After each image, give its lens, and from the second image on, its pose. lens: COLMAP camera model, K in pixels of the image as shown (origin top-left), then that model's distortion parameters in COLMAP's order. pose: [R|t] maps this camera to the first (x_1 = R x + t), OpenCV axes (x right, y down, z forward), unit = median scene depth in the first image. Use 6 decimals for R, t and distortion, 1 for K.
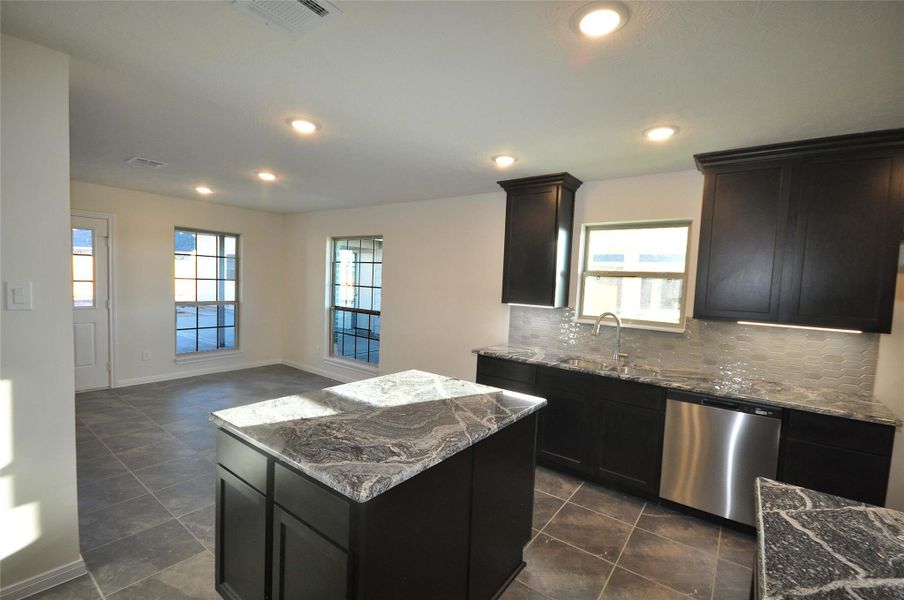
lens RADIAL K [[395.7, 0, 458.5], [0, 395.7, 305.2], [0, 0, 1]] dist [0.012845, -0.015486]
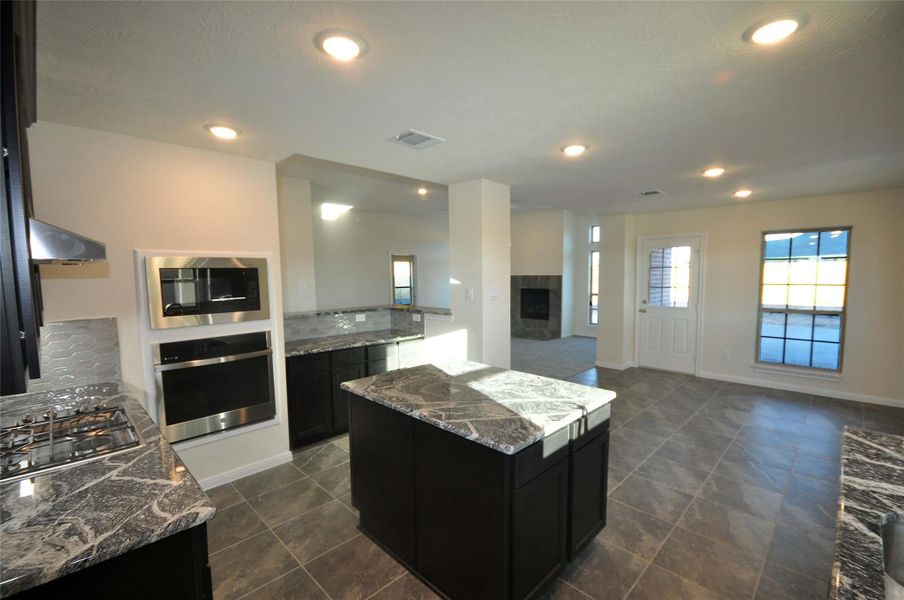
lens RADIAL K [[395.7, 0, 458.5], [0, 395.7, 305.2], [0, 0, 1]] dist [0.012845, -0.015486]
pose [[-0.142693, 0.035995, -0.989112, 0.923134], [-0.056337, 0.997423, 0.044425, -0.043553], [0.988162, 0.062063, -0.140297, 0.985024]]
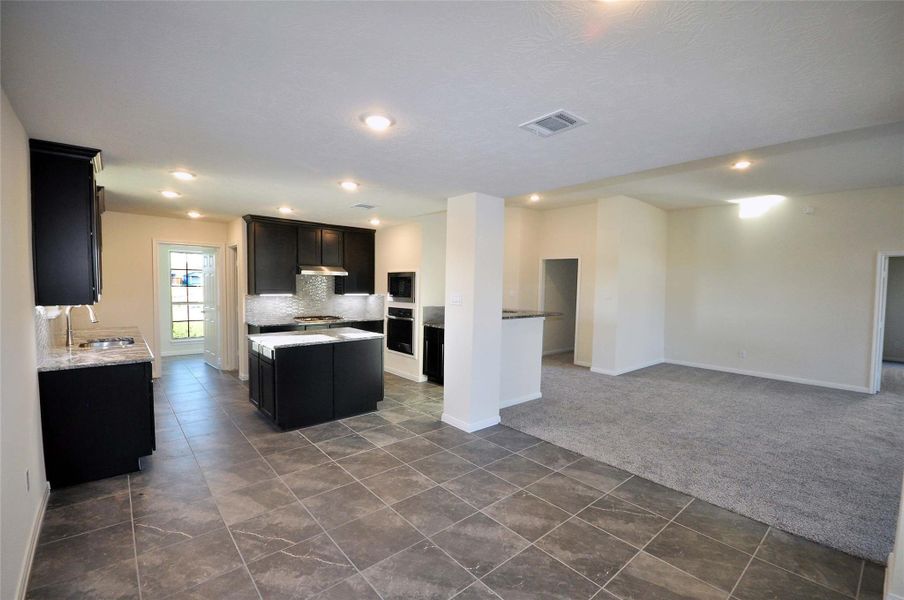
lens RADIAL K [[395.7, 0, 458.5], [0, 395.7, 305.2], [0, 0, 1]] dist [0.012845, -0.015486]
pose [[-0.974532, -0.075237, 0.211252, -1.314977], [-0.049681, 0.991065, 0.123778, -0.239216], [-0.218677, 0.110131, -0.969563, 2.776305]]
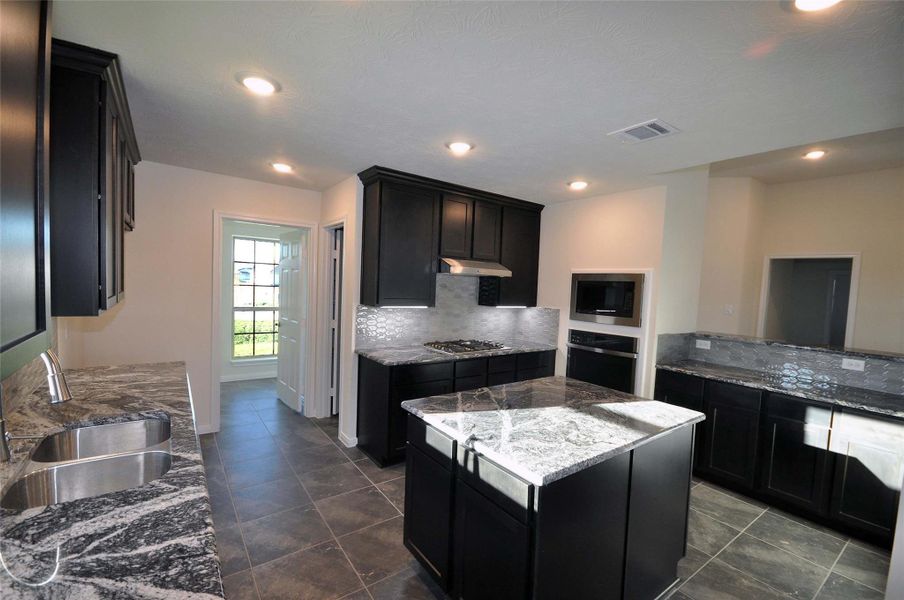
lens RADIAL K [[395.7, 0, 458.5], [0, 395.7, 305.2], [0, 0, 1]] dist [0.012845, -0.015486]
pose [[-0.949641, -0.103624, 0.295709, -0.175714], [-0.069097, 0.989756, 0.124936, -0.131240], [-0.305626, 0.098212, -0.947073, 1.854371]]
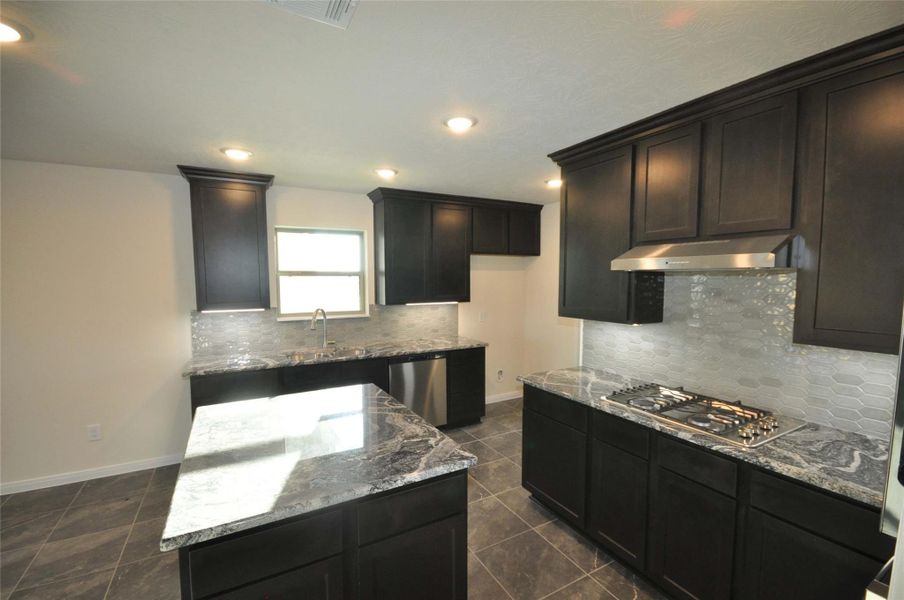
lens RADIAL K [[395.7, 0, 458.5], [0, 395.7, 305.2], [0, 0, 1]] dist [0.012845, -0.015486]
pose [[0.406191, -0.106484, 0.907563, -0.743015], [0.074829, 0.993728, 0.083103, -0.081757], [-0.910719, 0.034156, 0.411611, 0.248682]]
